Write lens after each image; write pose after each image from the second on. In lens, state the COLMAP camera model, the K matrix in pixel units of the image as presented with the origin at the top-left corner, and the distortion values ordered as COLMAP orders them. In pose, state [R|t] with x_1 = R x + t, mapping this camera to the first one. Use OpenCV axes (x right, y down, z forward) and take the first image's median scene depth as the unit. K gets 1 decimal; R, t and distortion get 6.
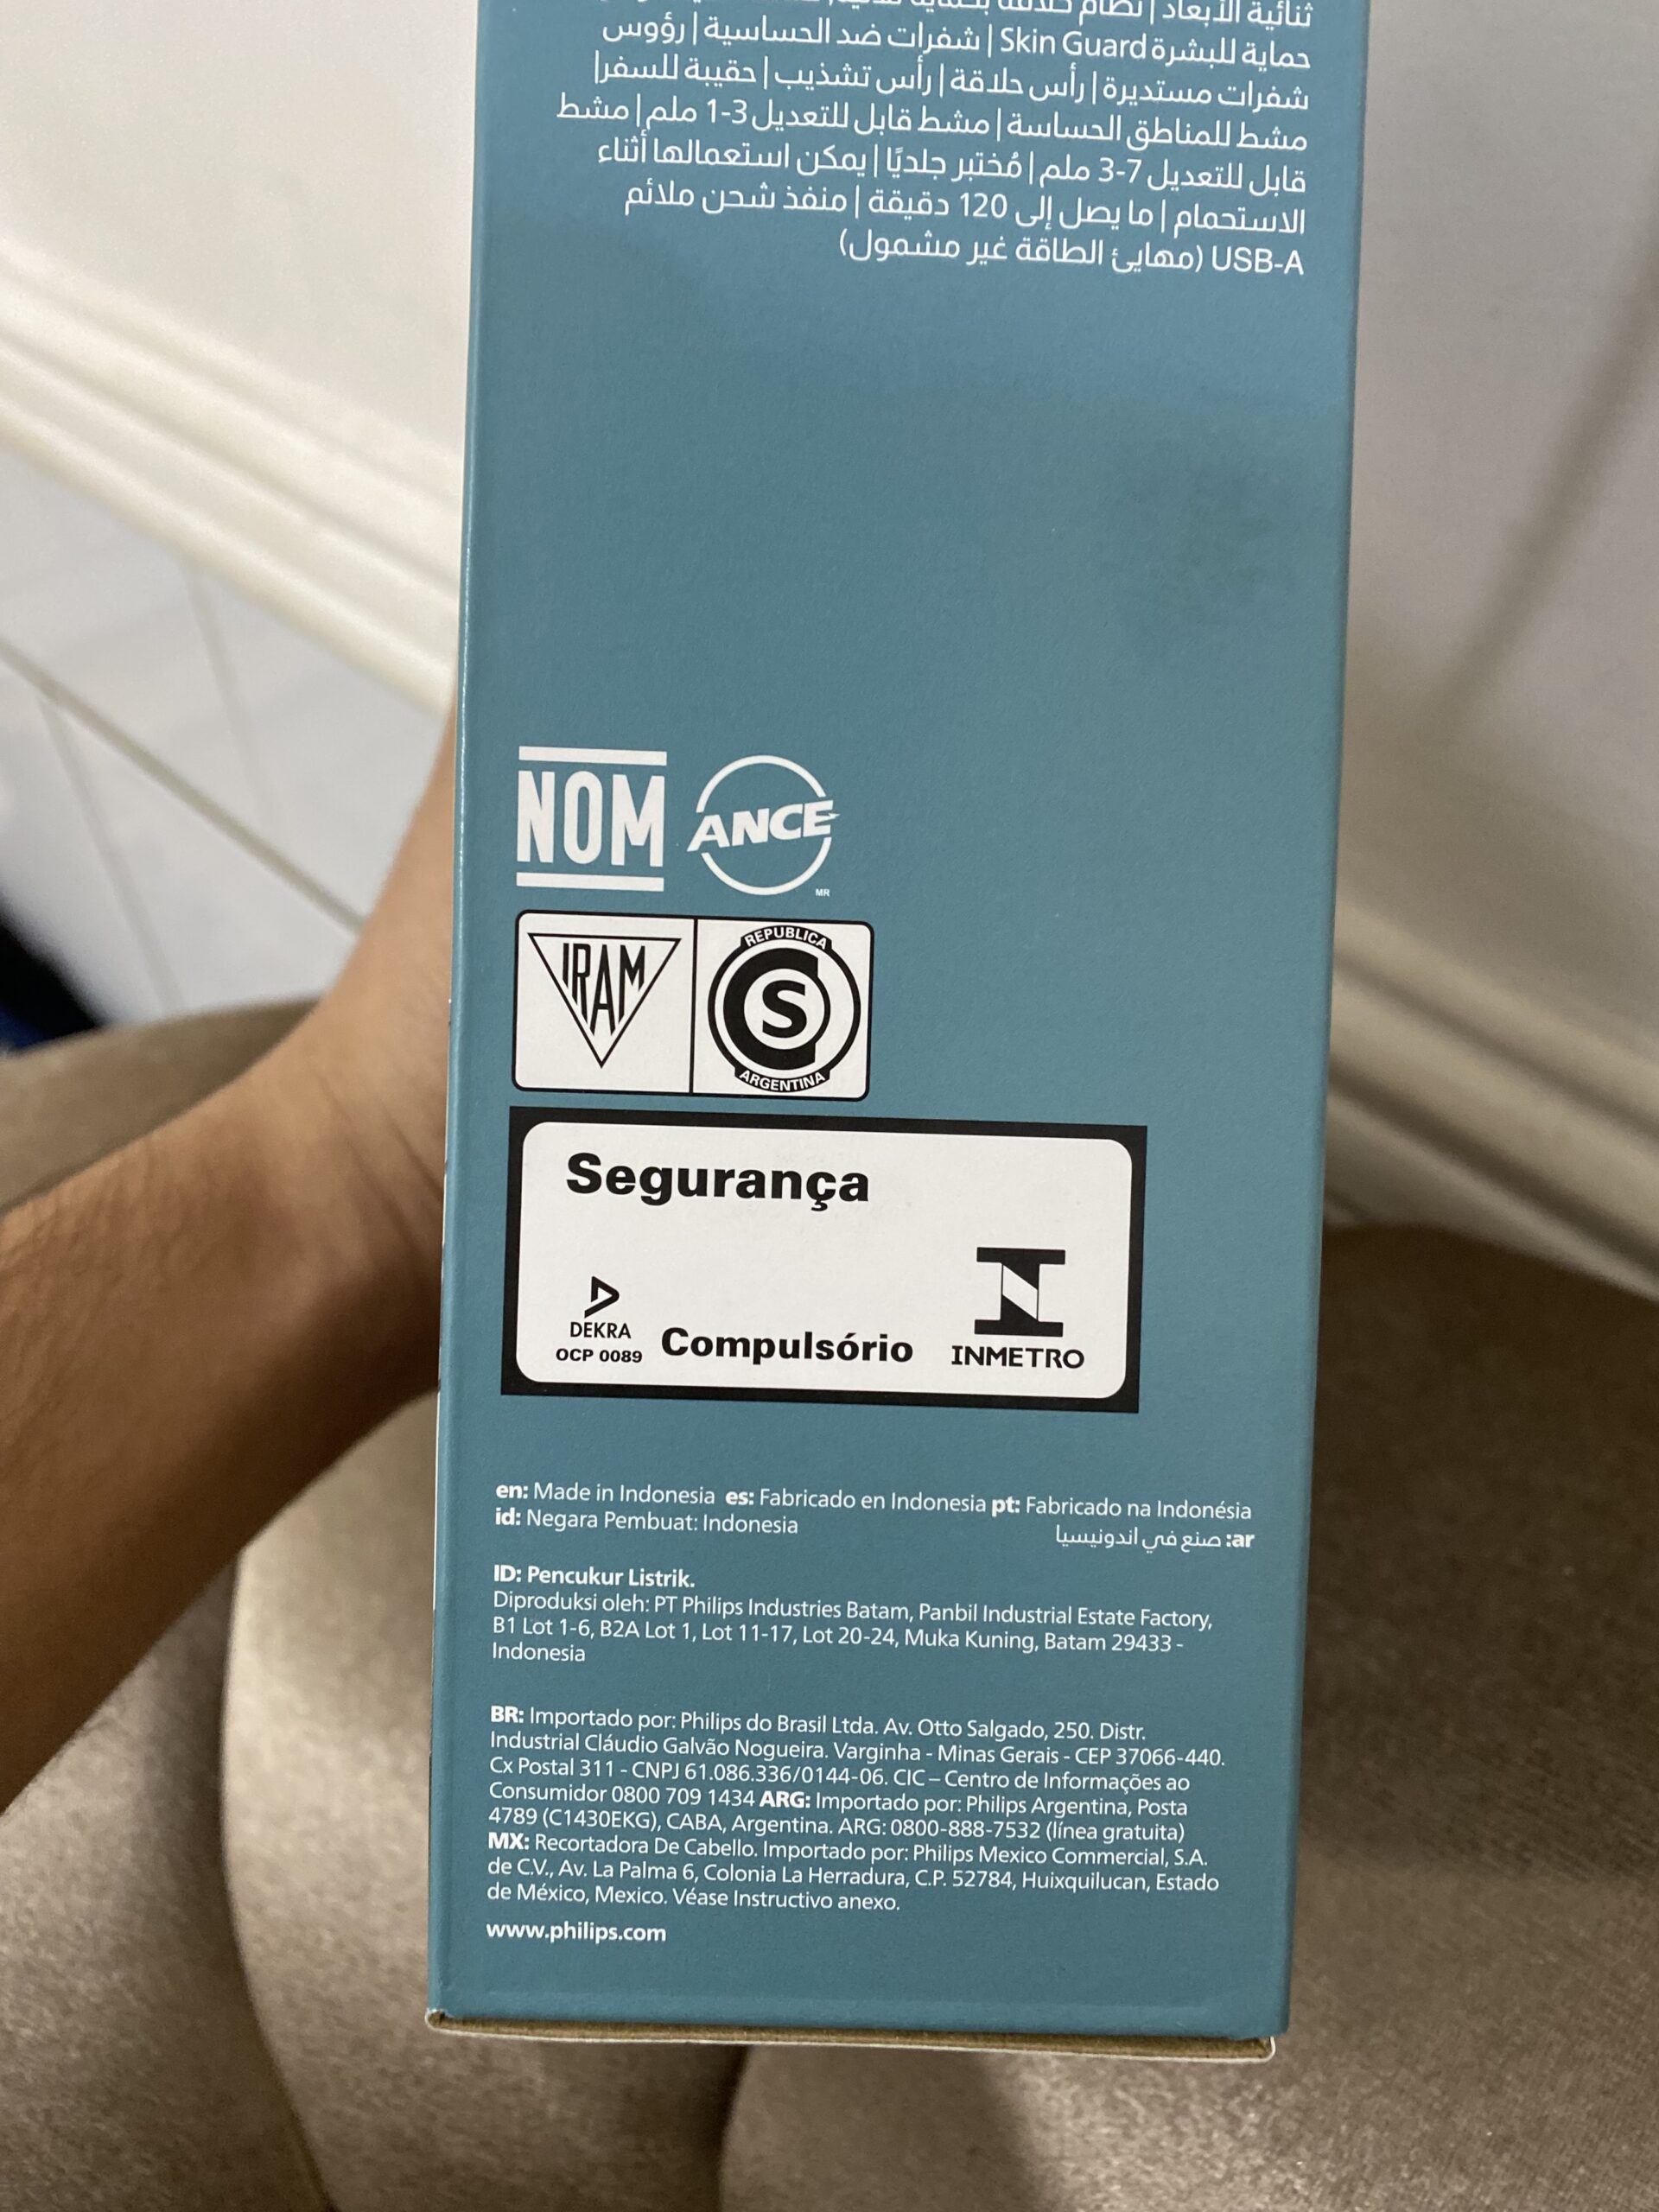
lens RADIAL K [[1660.4, 0, 826.9], [0, 1660.4, 1114.2], [0, 0, 1]] dist [-0.017558, -0.003928]
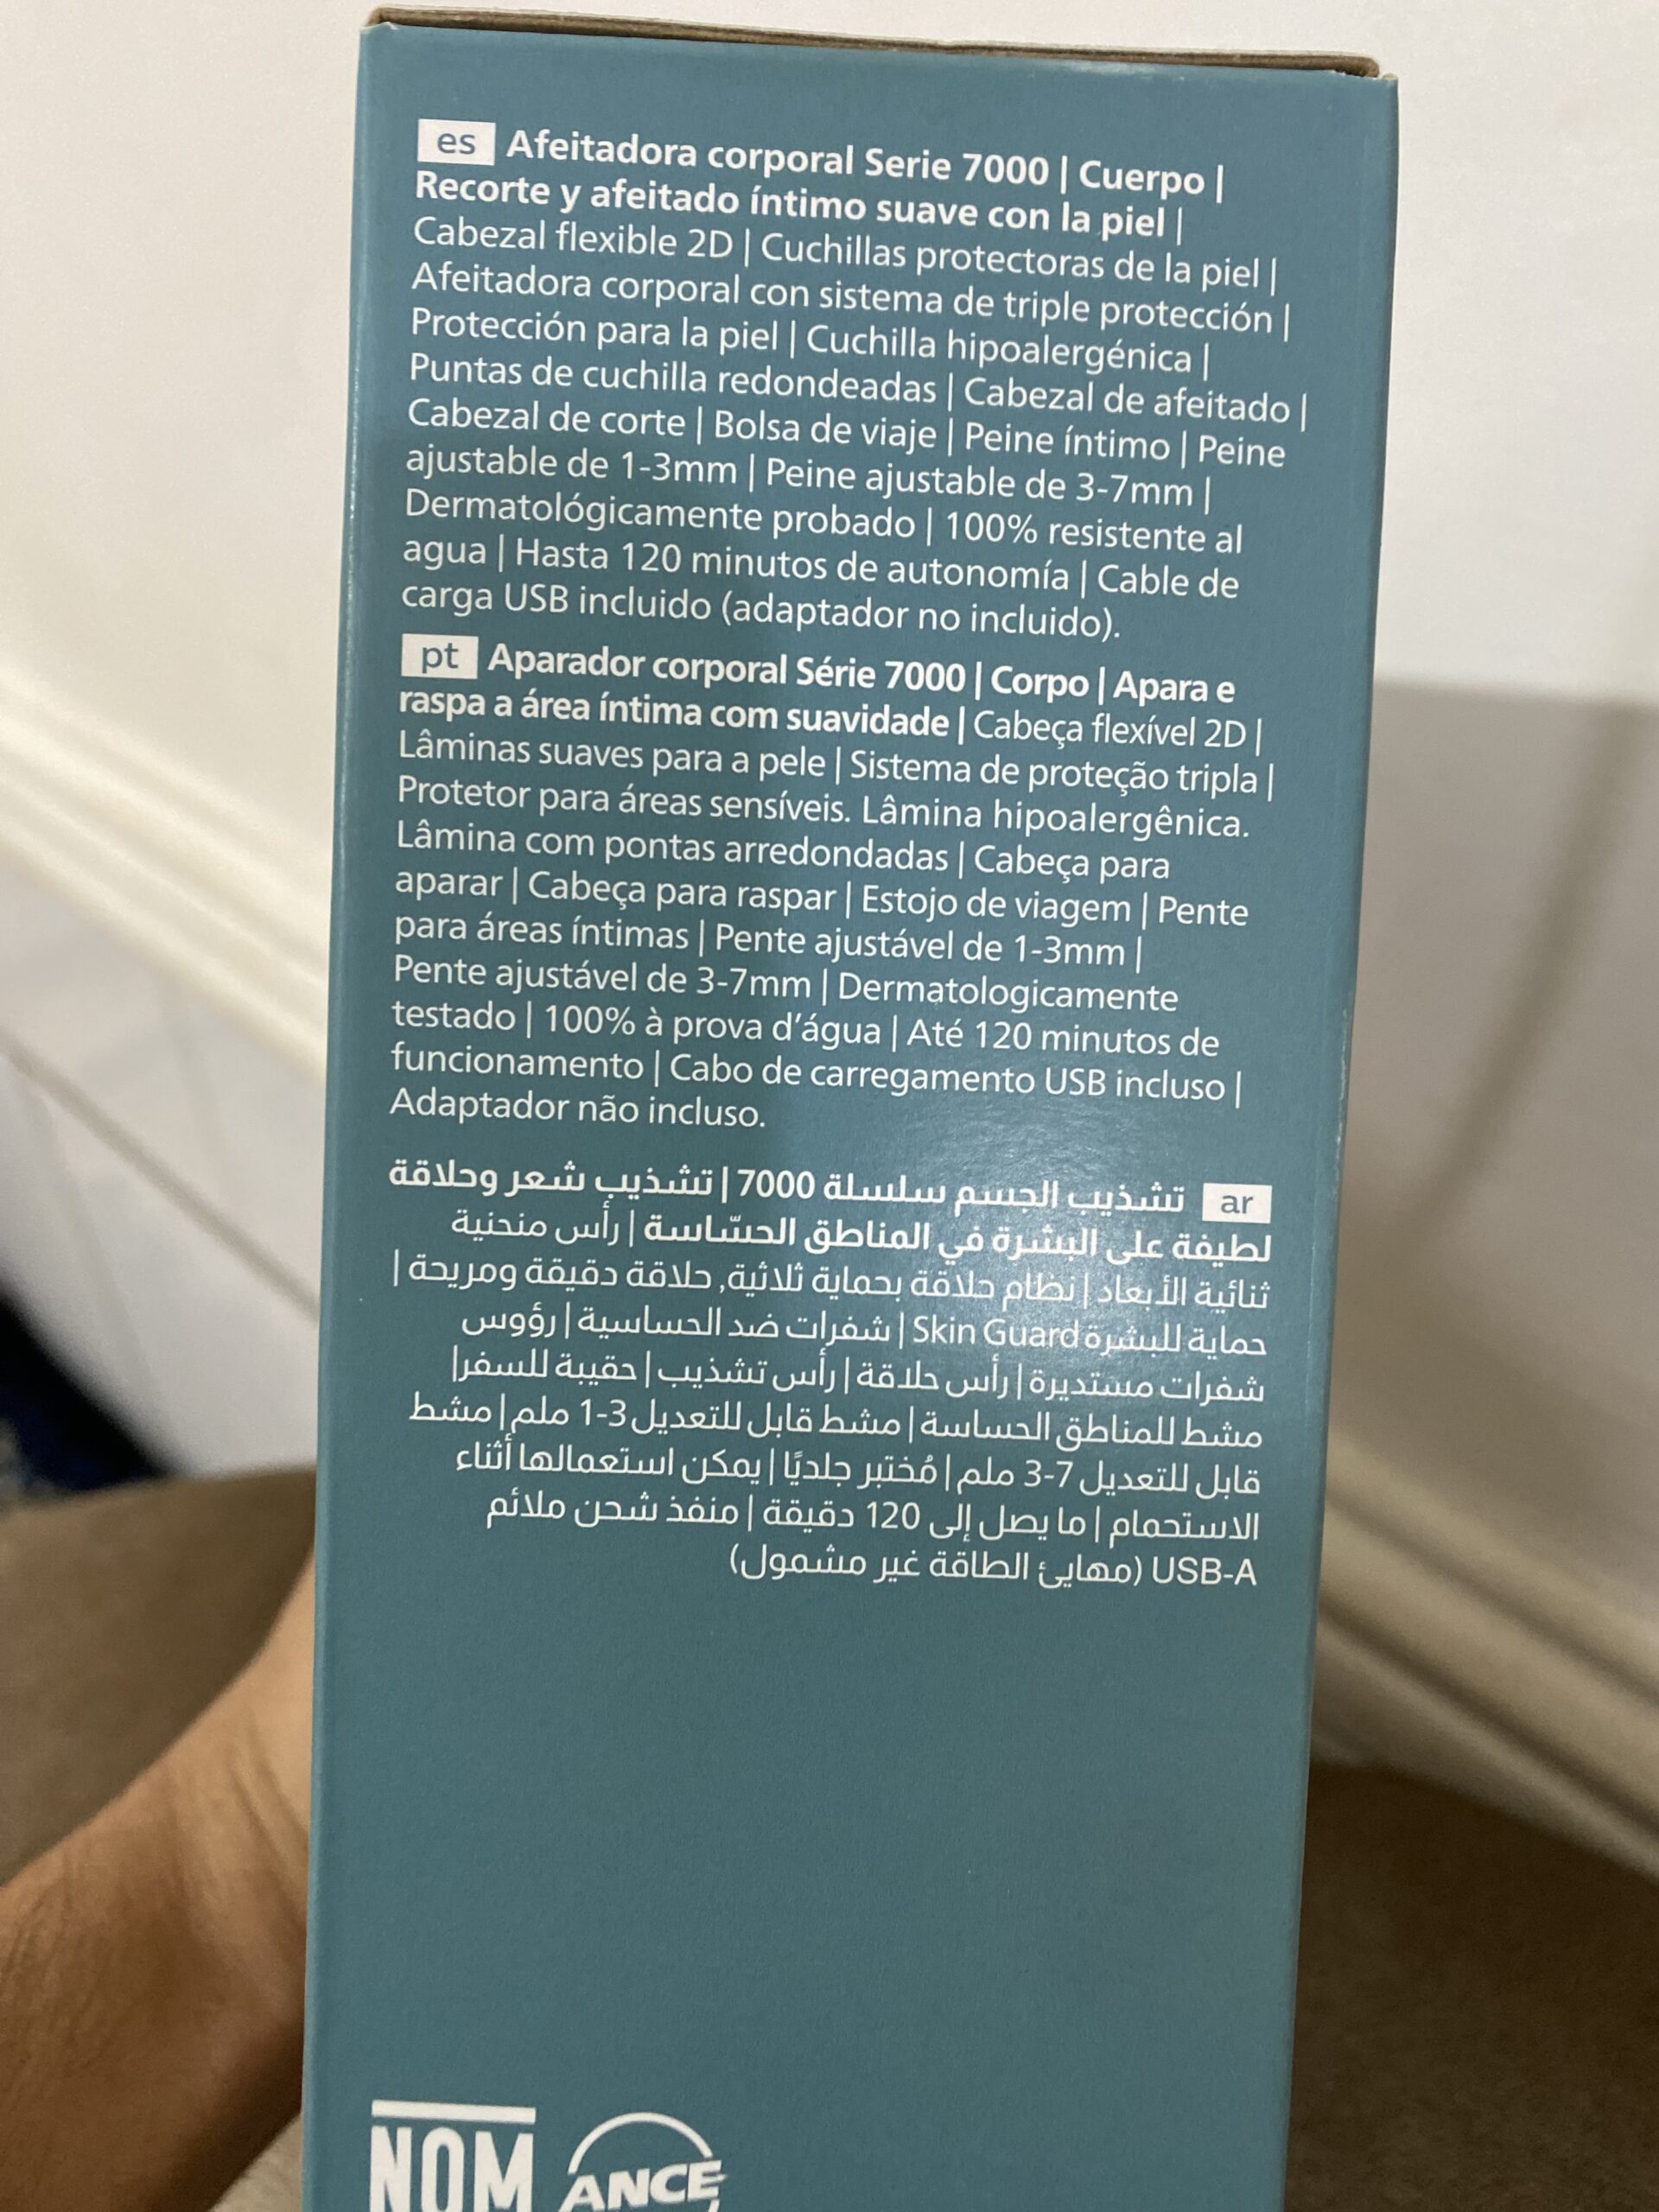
lens RADIAL K [[1620.5, 0, 837.7], [0, 1620.5, 1097.1], [0, 0, 1]] dist [-0.013810, -0.045336]
pose [[0.999954, 0.007018, -0.006478, 0.069058], [-0.007144, 0.999780, -0.019744, -0.756185], [0.006338, 0.019789, 0.999784, 0.129888]]
